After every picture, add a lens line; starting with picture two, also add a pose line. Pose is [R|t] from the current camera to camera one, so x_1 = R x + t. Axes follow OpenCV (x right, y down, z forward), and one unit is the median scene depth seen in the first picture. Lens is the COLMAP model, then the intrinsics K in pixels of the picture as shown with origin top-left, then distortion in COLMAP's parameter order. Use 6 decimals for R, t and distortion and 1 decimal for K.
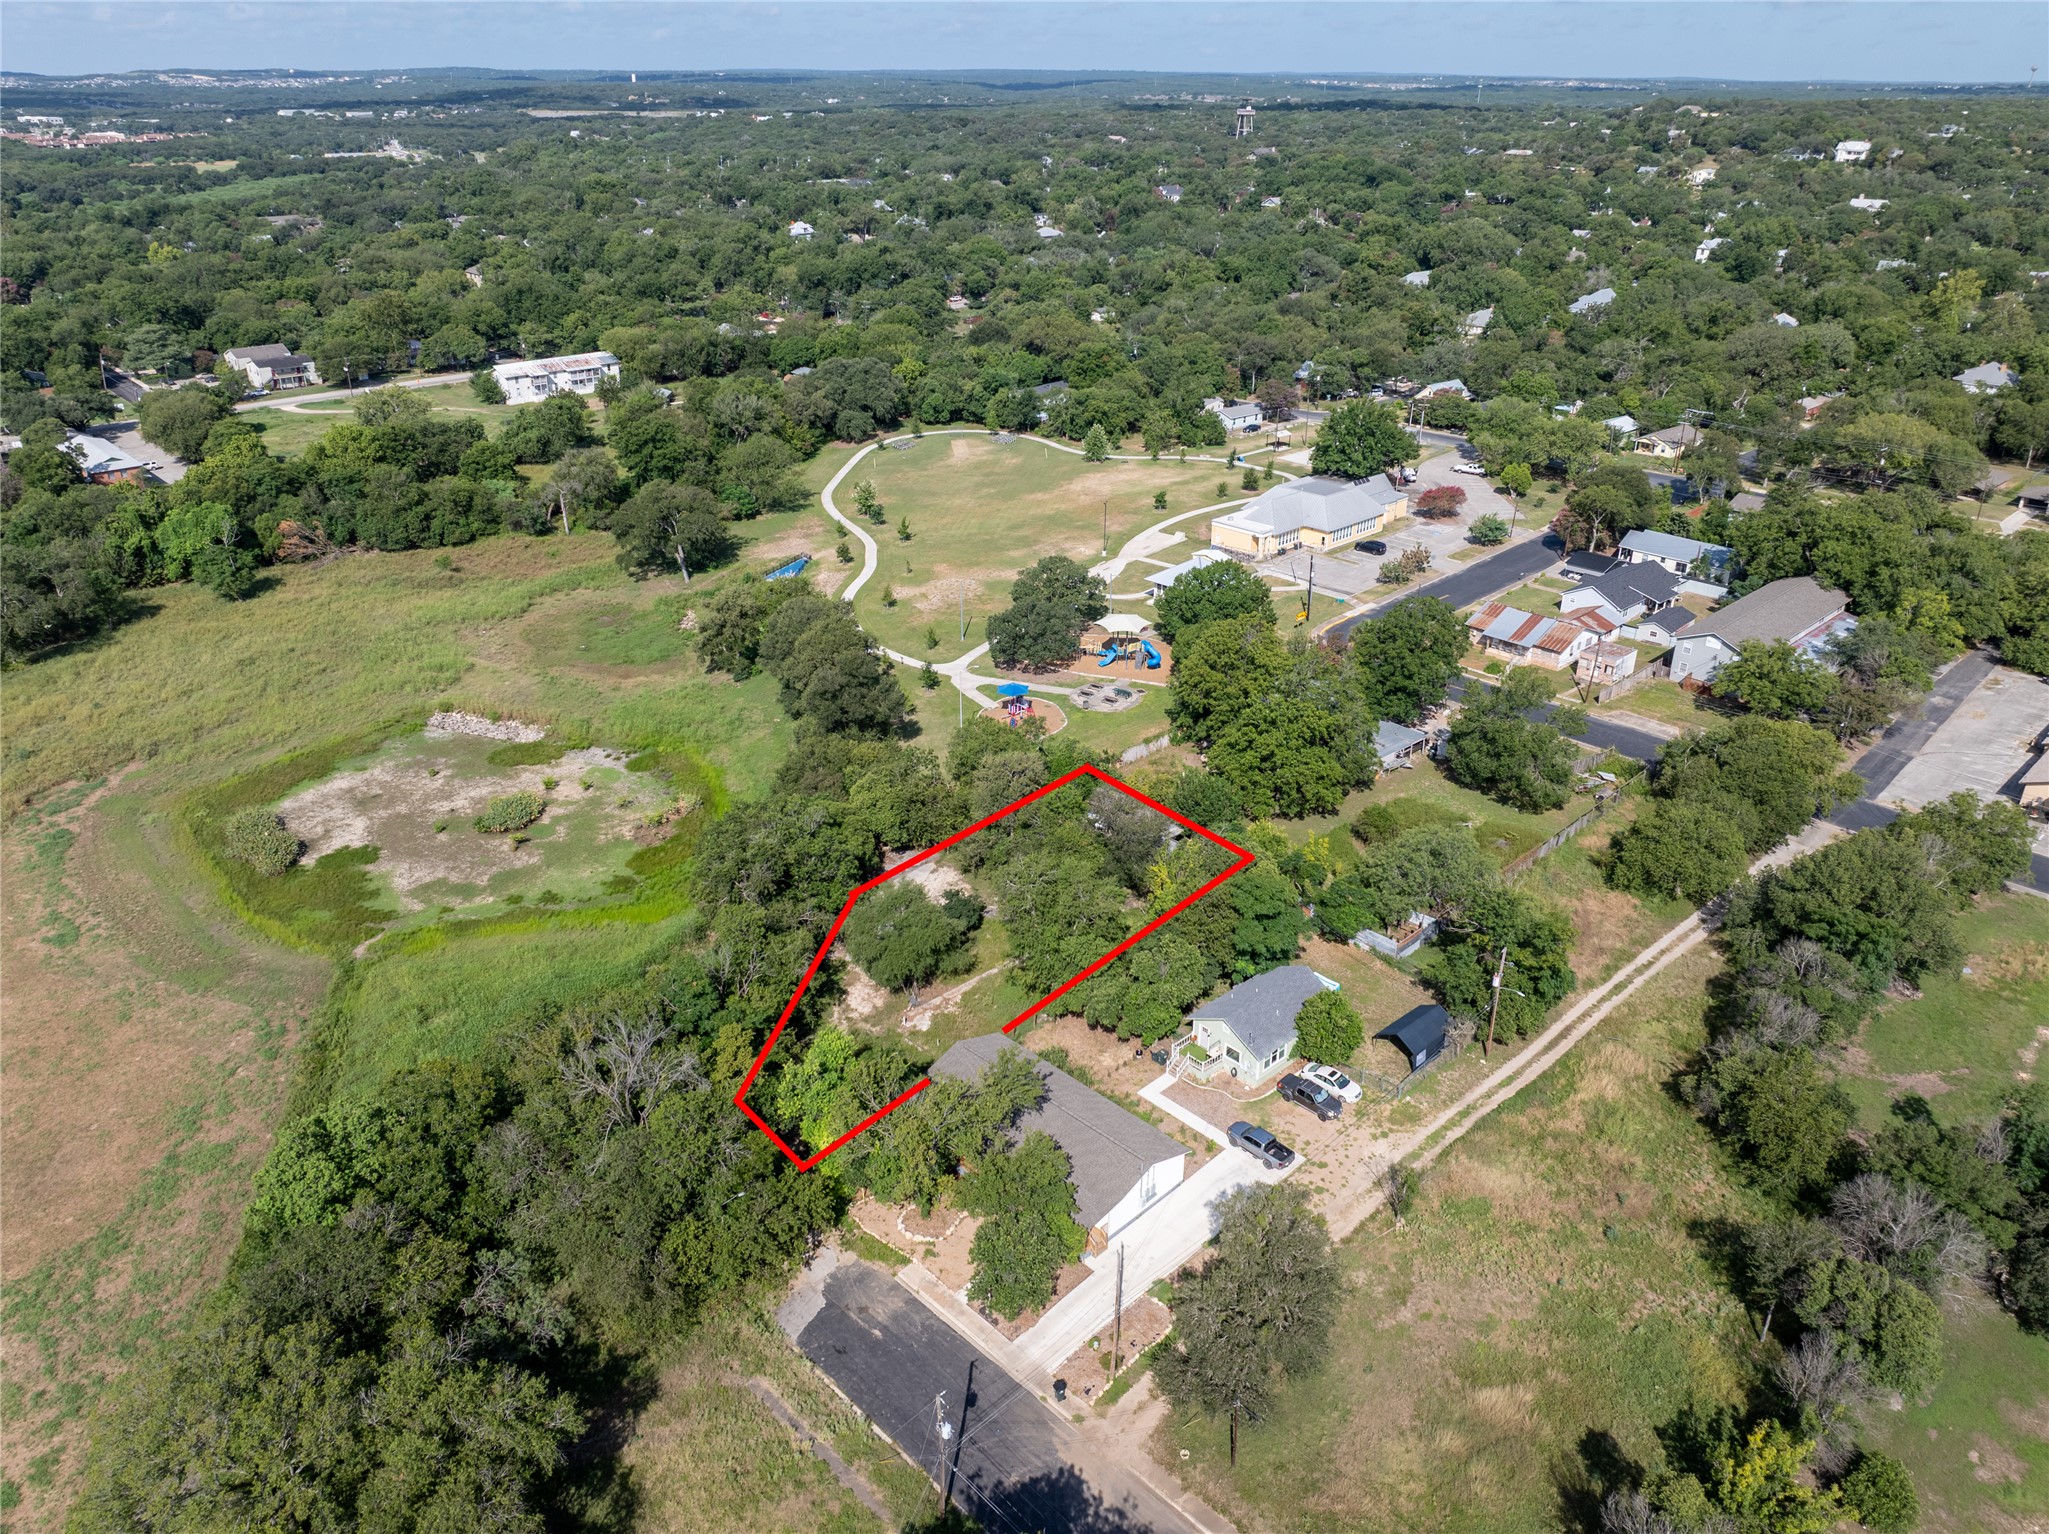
lens RADIAL K [[1428.0, 0, 1024.5], [0, 1428.0, 767.0], [0, 0, 1]] dist [-0.035318, 0.005222]
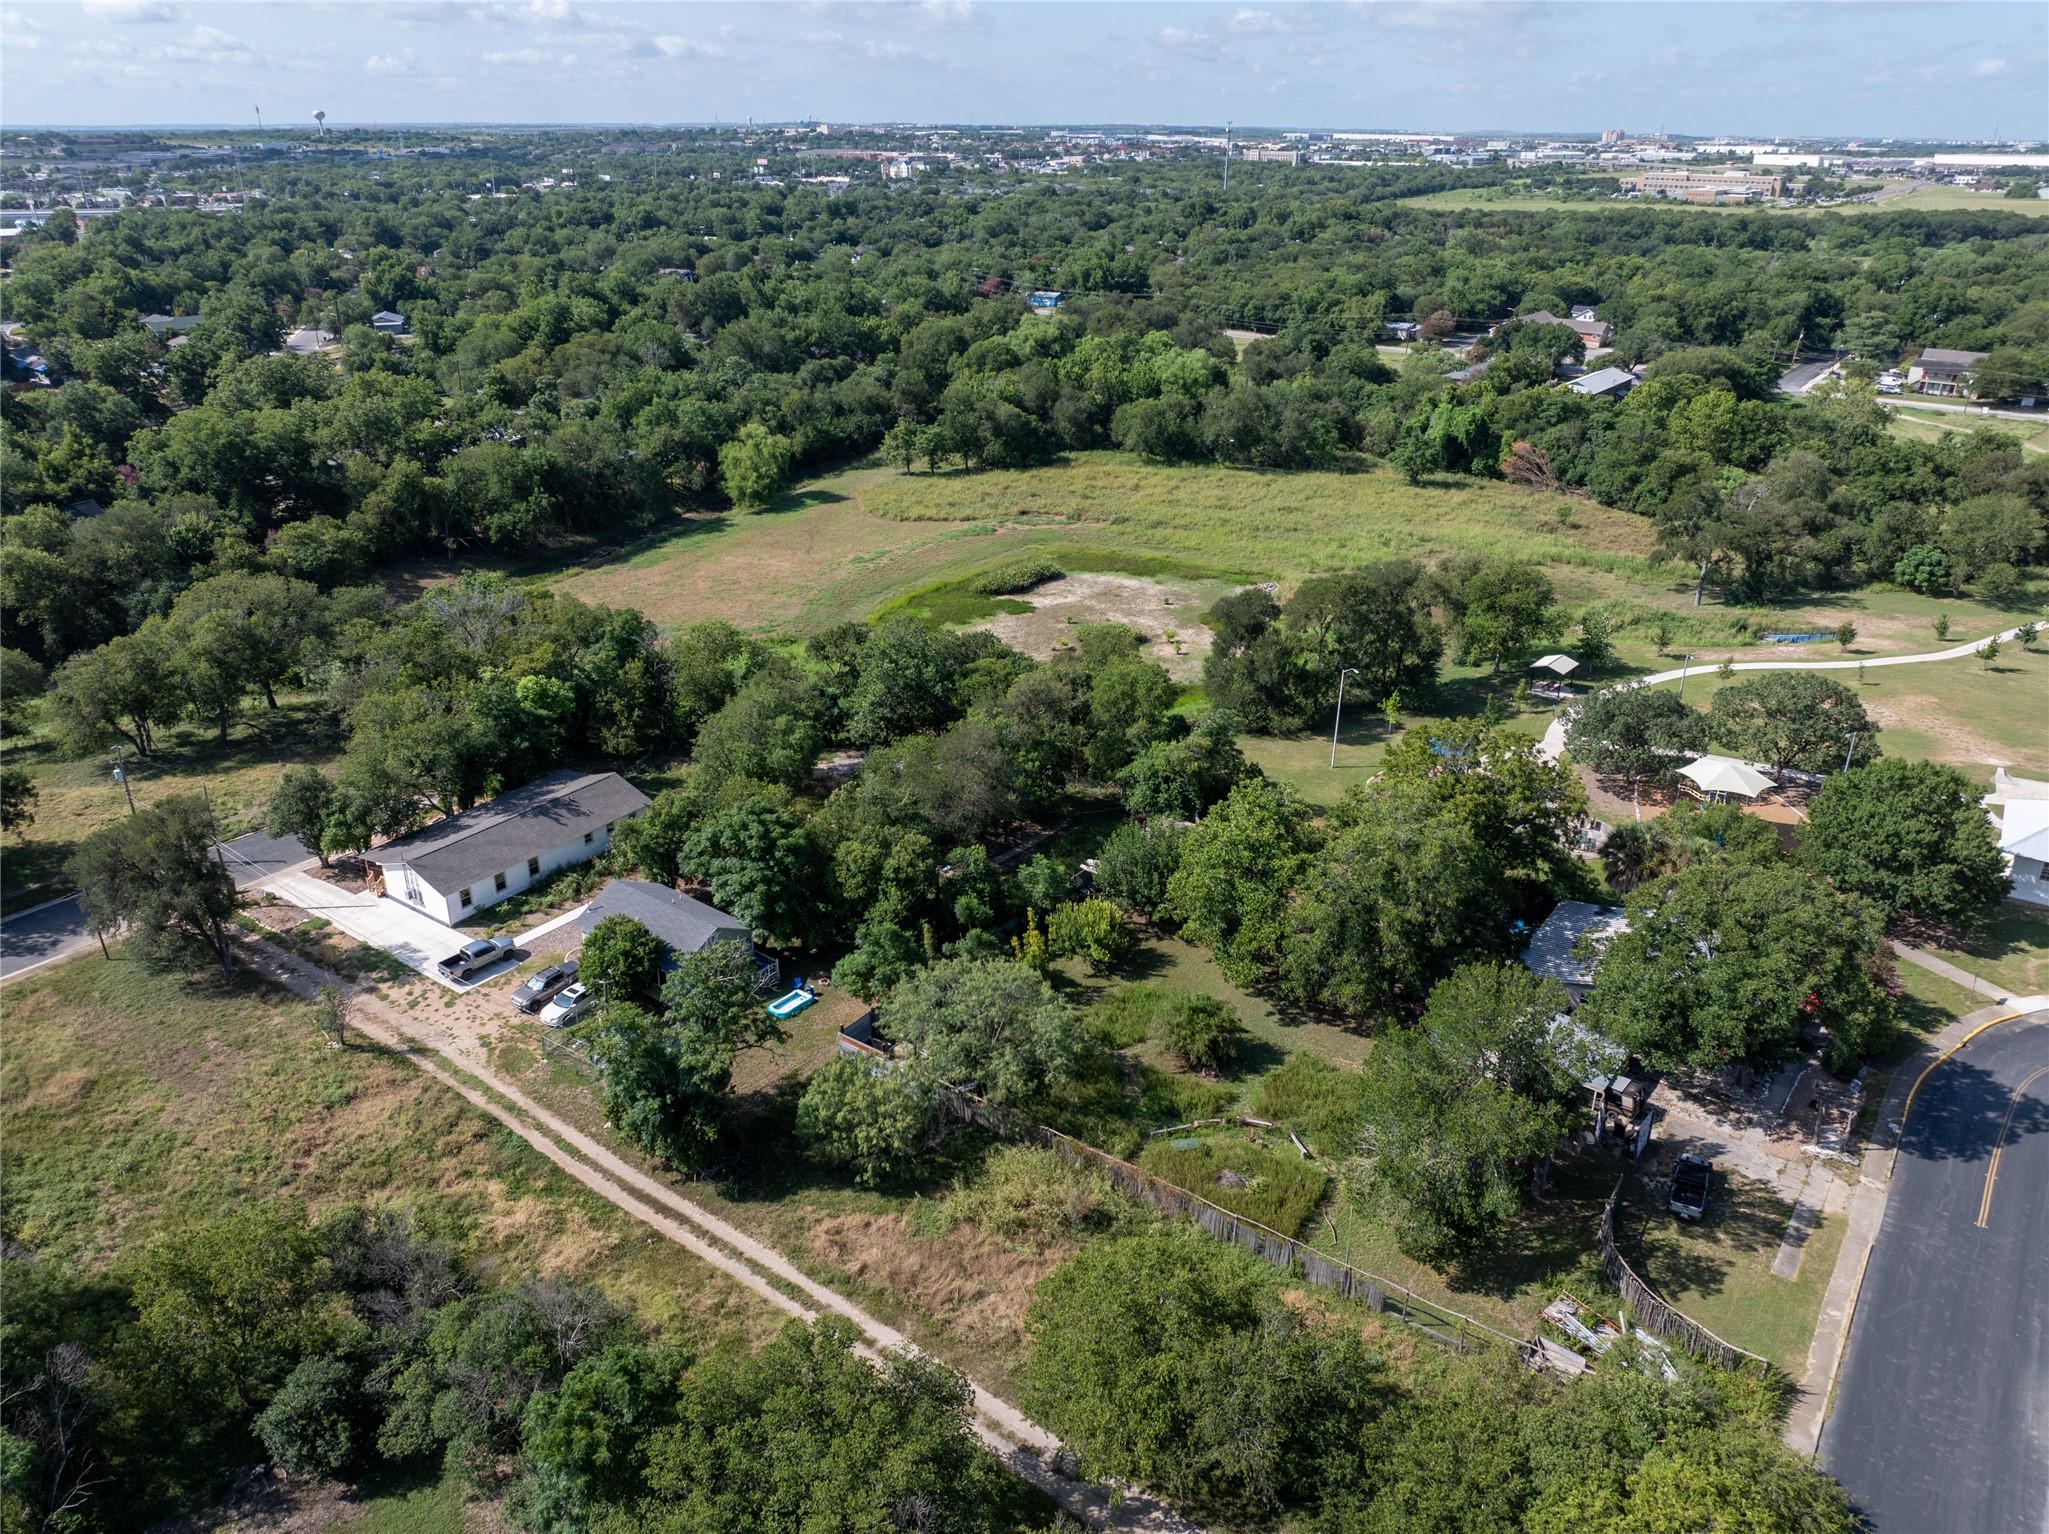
lens RADIAL K [[1429.8, 0, 1034.3], [0, 1429.8, 764.3], [0, 0, 1]] dist [-0.034371, -0.004138]
pose [[0.170941, 0.398397, -0.901143, 0.485343], [-0.434219, 0.851458, 0.294063, -0.133319], [0.884440, 0.341026, 0.318541, 0.462784]]
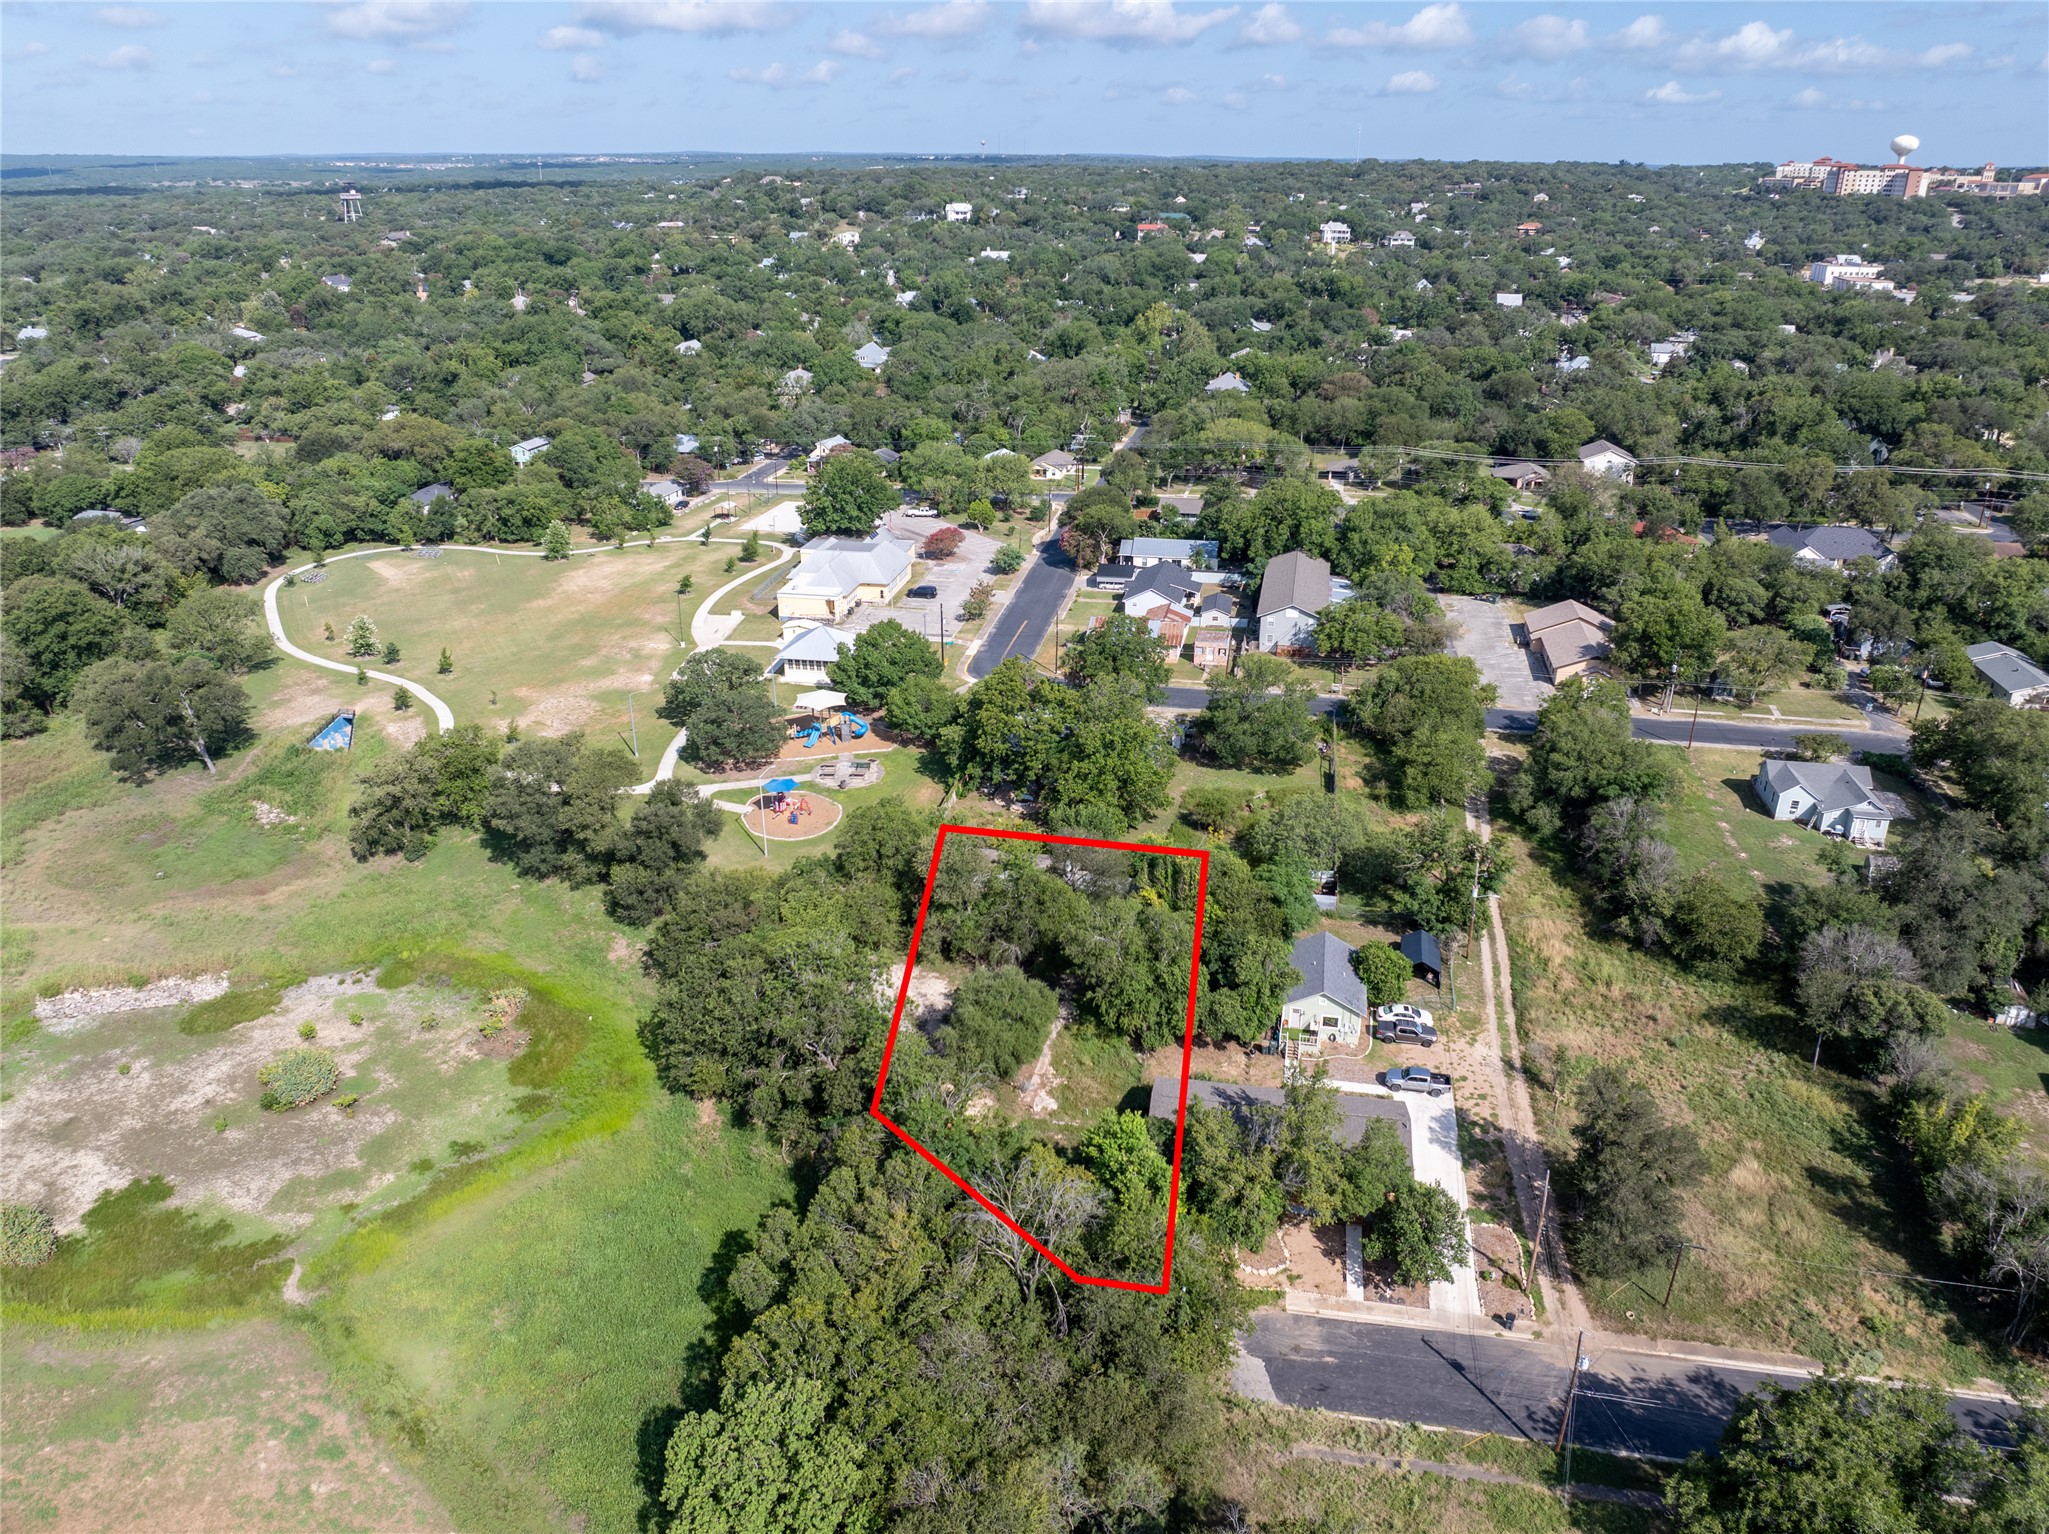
lens RADIAL K [[1429.8, 0, 1034.3], [0, 1429.8, 764.3], [0, 0, 1]] dist [-0.034371, -0.004138]
pose [[0.818470, -0.225200, 0.528575, -0.295824], [0.250016, 0.967913, 0.025244, -0.039681], [-0.517299, 0.111490, 0.848511, 0.078635]]
